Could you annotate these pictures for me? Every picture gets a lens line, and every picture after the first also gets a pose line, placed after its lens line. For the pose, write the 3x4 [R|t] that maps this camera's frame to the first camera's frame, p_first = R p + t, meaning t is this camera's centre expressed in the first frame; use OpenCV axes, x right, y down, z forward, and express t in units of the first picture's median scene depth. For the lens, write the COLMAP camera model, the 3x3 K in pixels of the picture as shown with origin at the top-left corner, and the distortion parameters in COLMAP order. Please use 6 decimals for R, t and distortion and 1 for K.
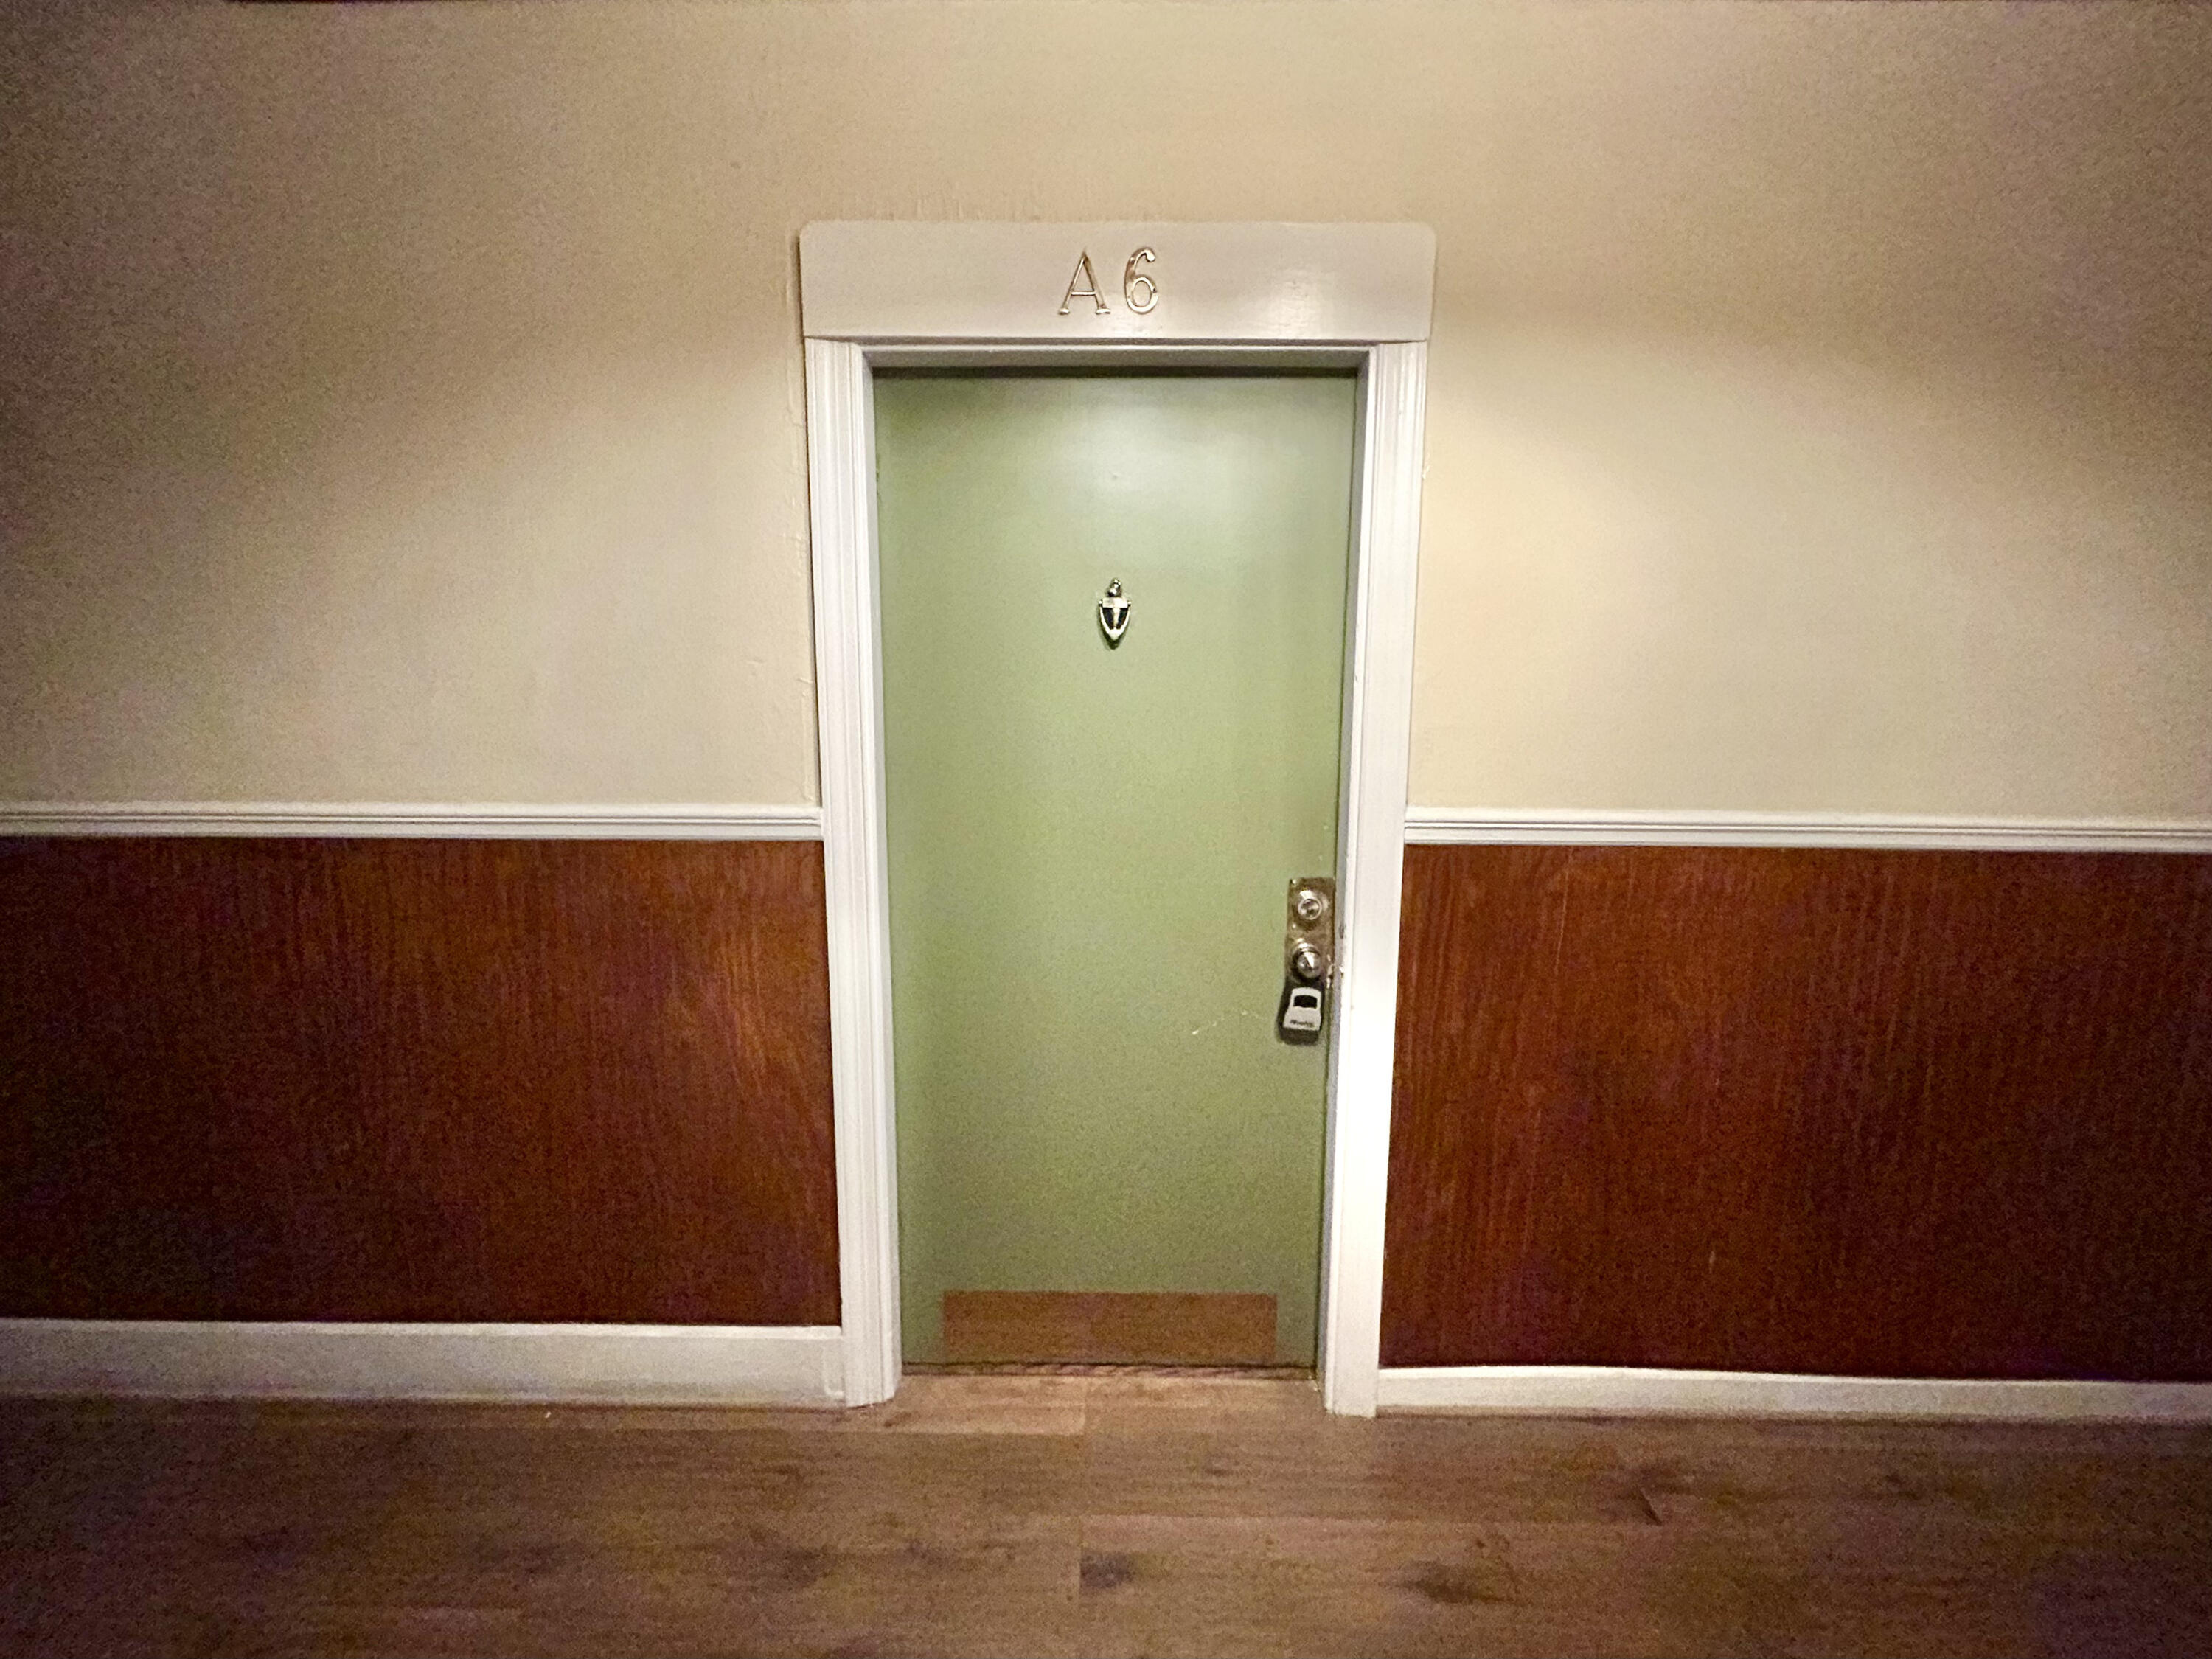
lens RADIAL K [[933.0, 0, 1106.0], [0, 933.0, 829.5], [0, 0, 1]] dist [-0.000744, -0.000116]
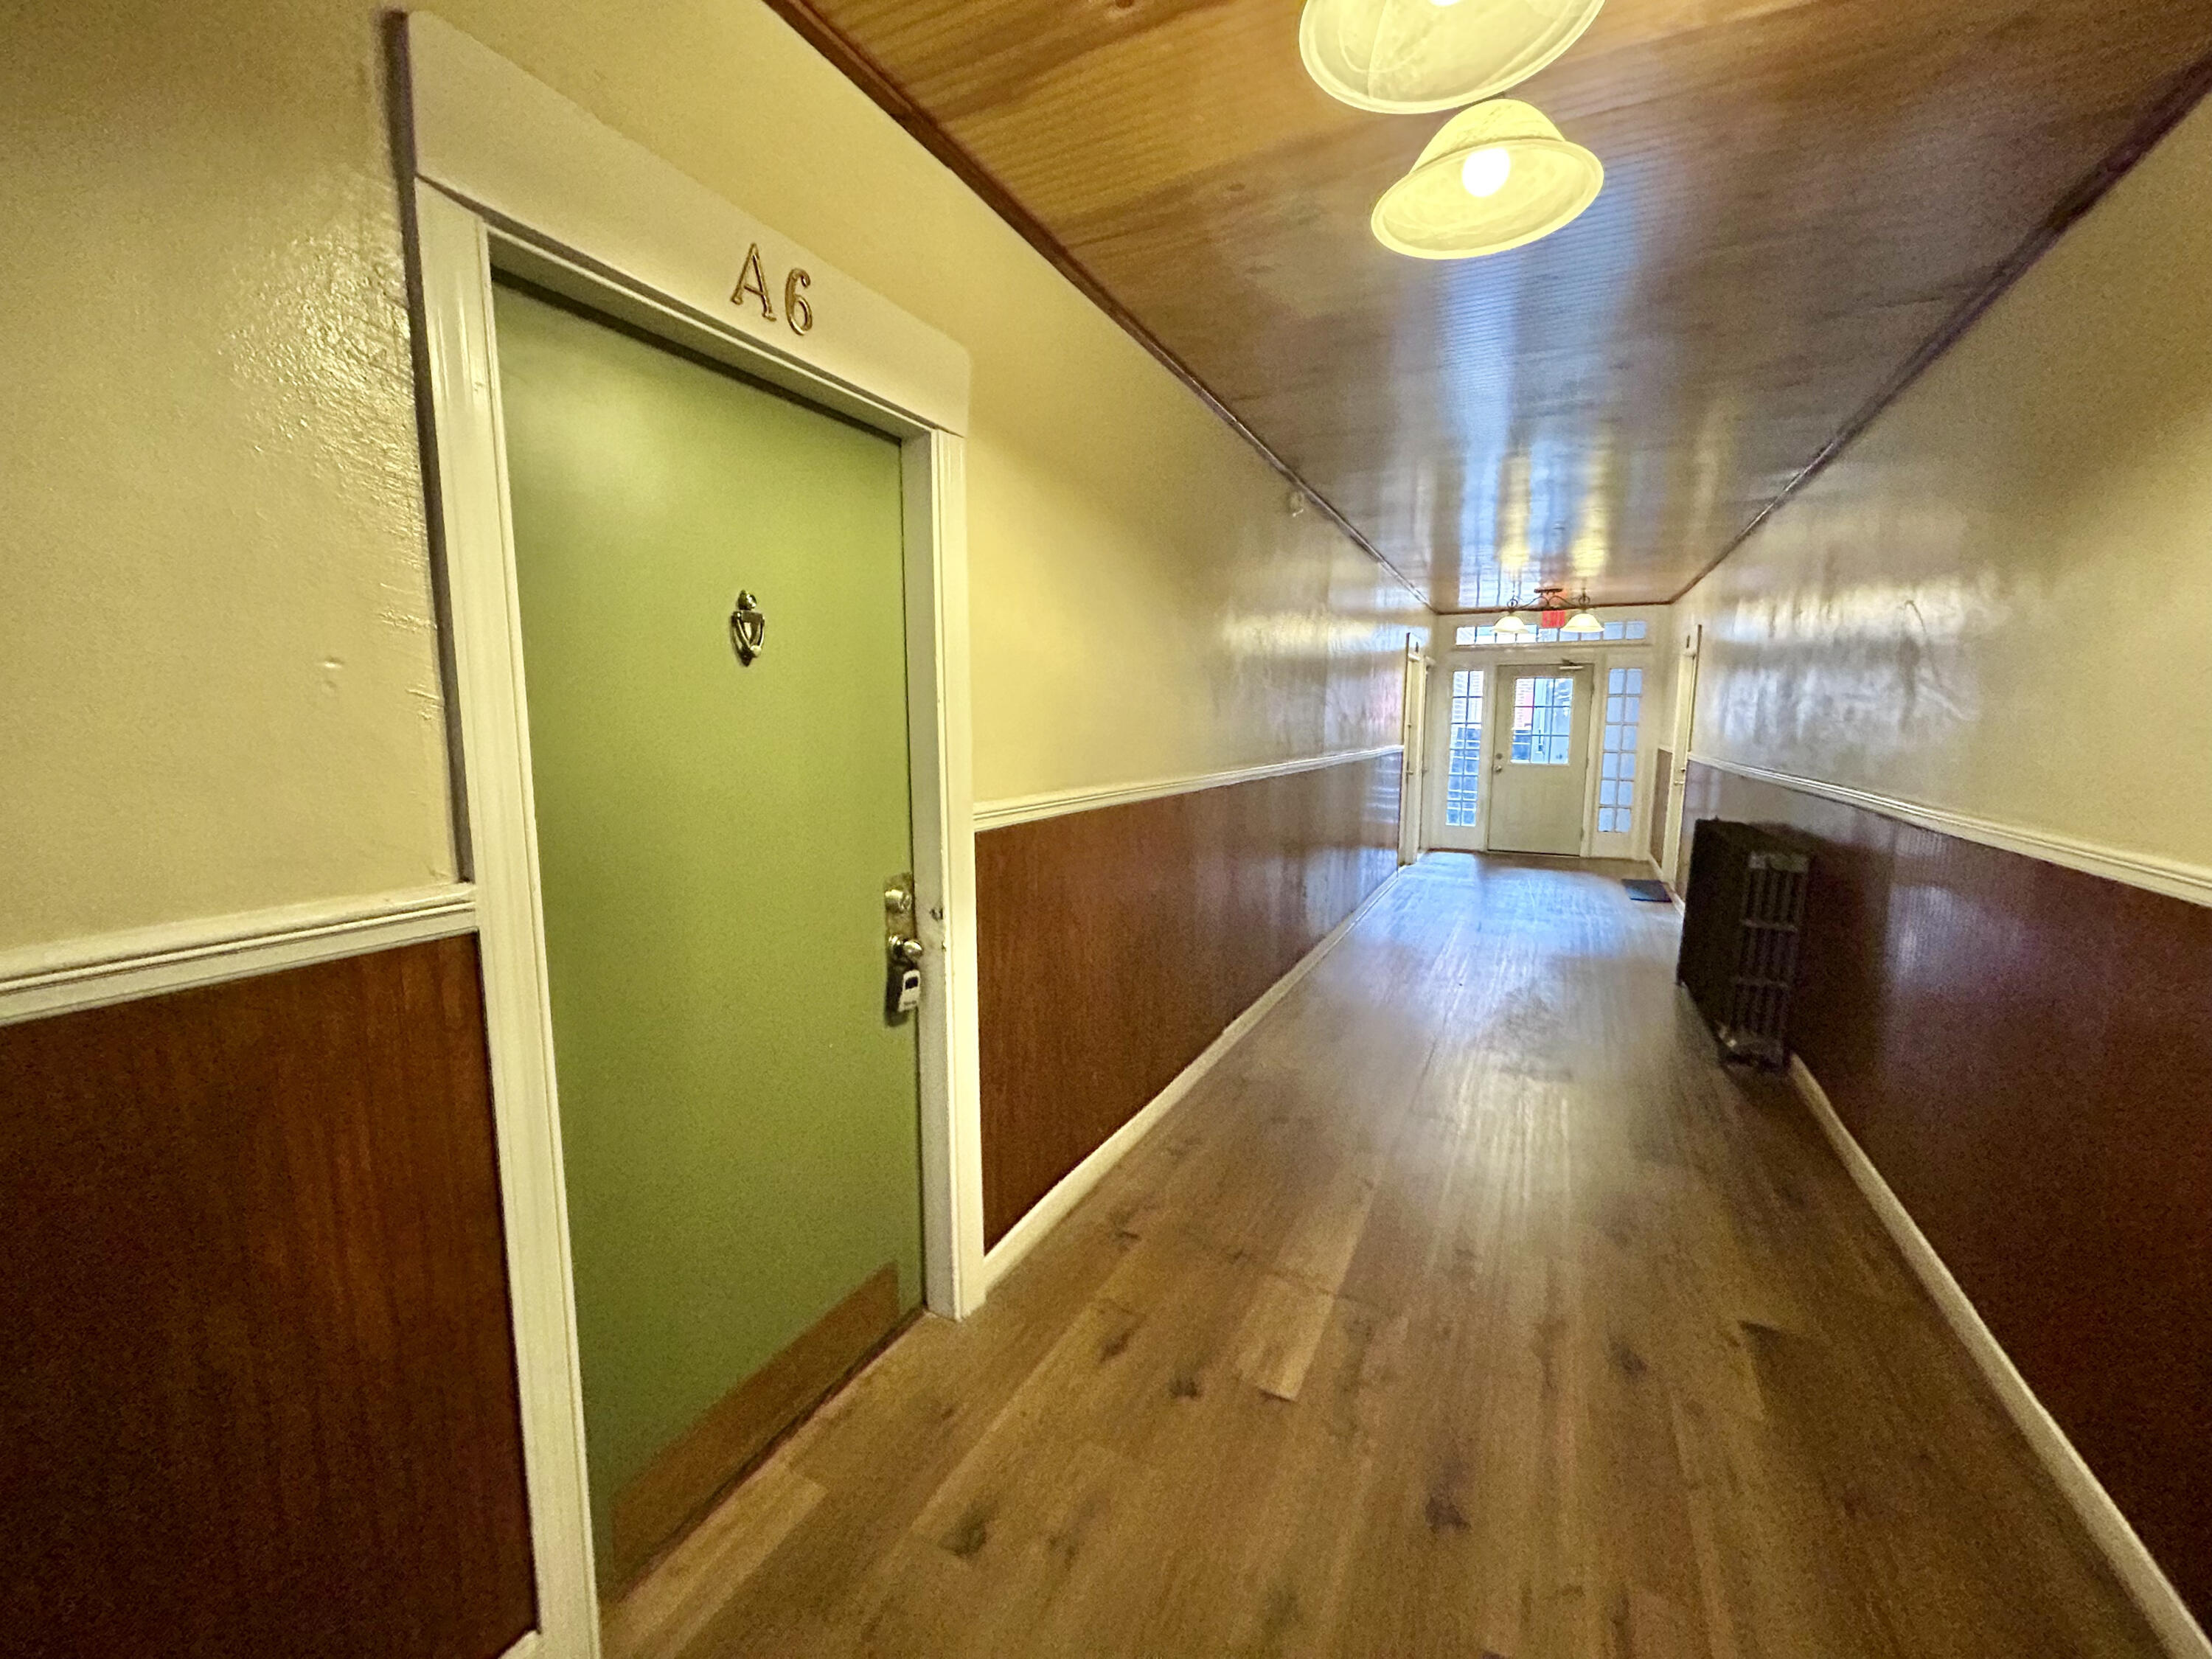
lens RADIAL K [[887.2, 0, 1104.9], [0, 887.2, 825.4], [0, 0, 1]] dist [-0.002488, -0.000234]
pose [[0.441916, -0.112883, 0.889926, -0.660966], [0.127879, 0.989847, 0.062056, -0.046096], [-0.887895, 0.086379, 0.451864, 0.298747]]
